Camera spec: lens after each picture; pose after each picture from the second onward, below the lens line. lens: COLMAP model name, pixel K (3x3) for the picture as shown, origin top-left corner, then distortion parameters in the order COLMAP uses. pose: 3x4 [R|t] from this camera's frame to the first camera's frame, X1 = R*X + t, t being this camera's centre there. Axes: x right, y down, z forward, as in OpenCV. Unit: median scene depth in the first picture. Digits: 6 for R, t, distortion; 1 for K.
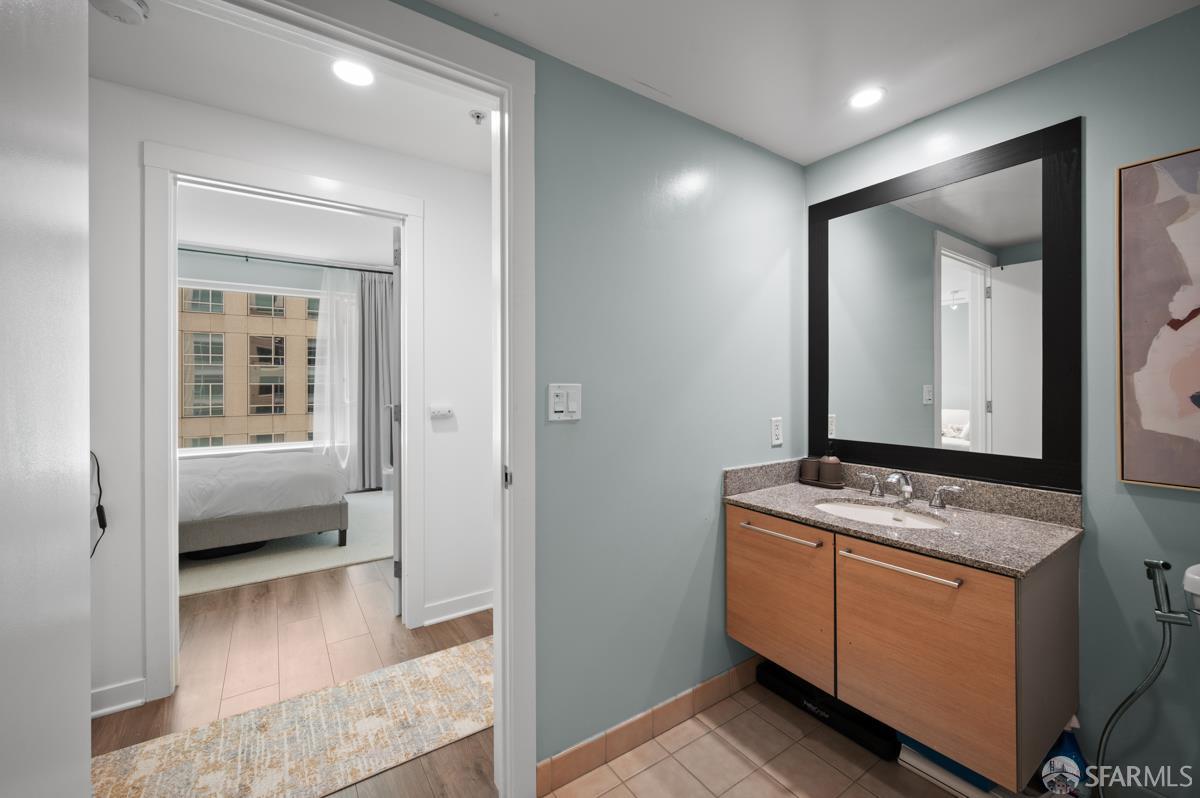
lens RADIAL K [[481.0, 0, 601.9], [0, 481.0, 387.6], [0, 0, 1]] dist [-0.001262, -0.000152]
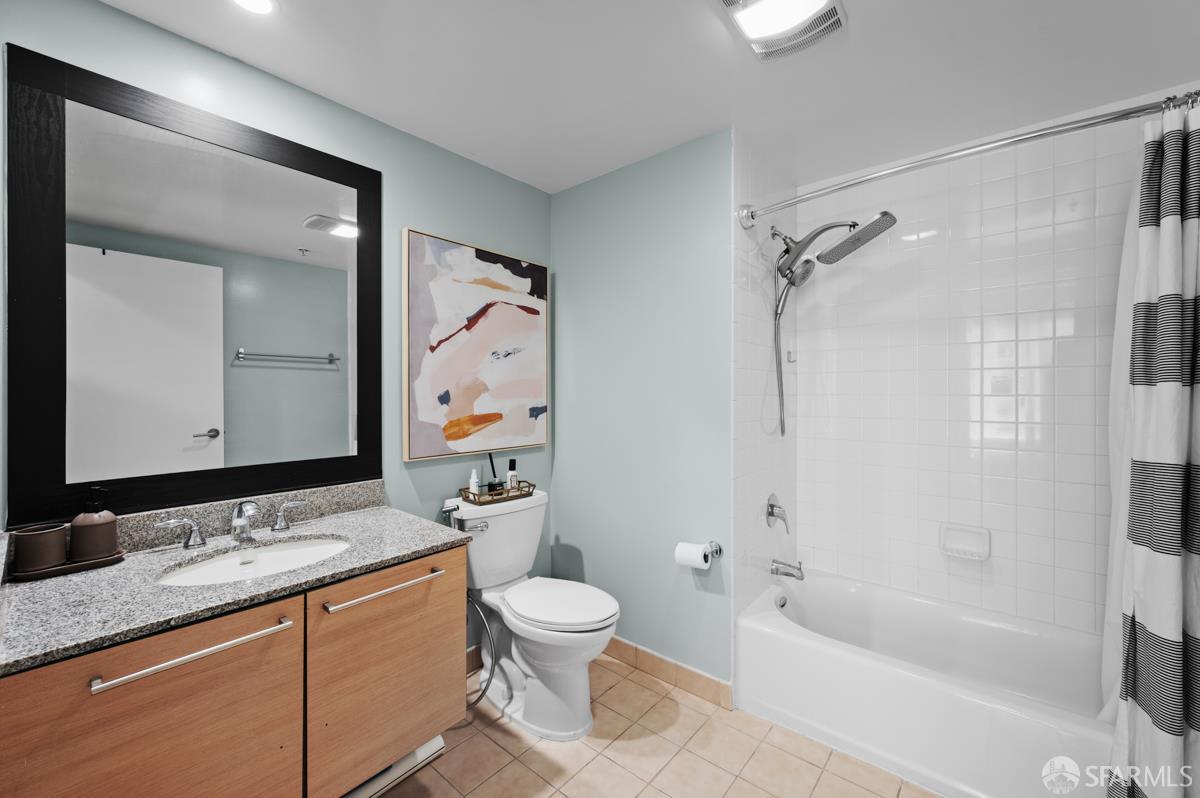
lens RADIAL K [[481.0, 0, 601.9], [0, 481.0, 387.6], [0, 0, 1]] dist [-0.001262, -0.000152]
pose [[-0.264959, 0.005655, 0.964243, -0.344774], [0.007506, 0.999965, -0.003802, -0.001371], [-0.964231, 0.006230, -0.264992, 0.777107]]
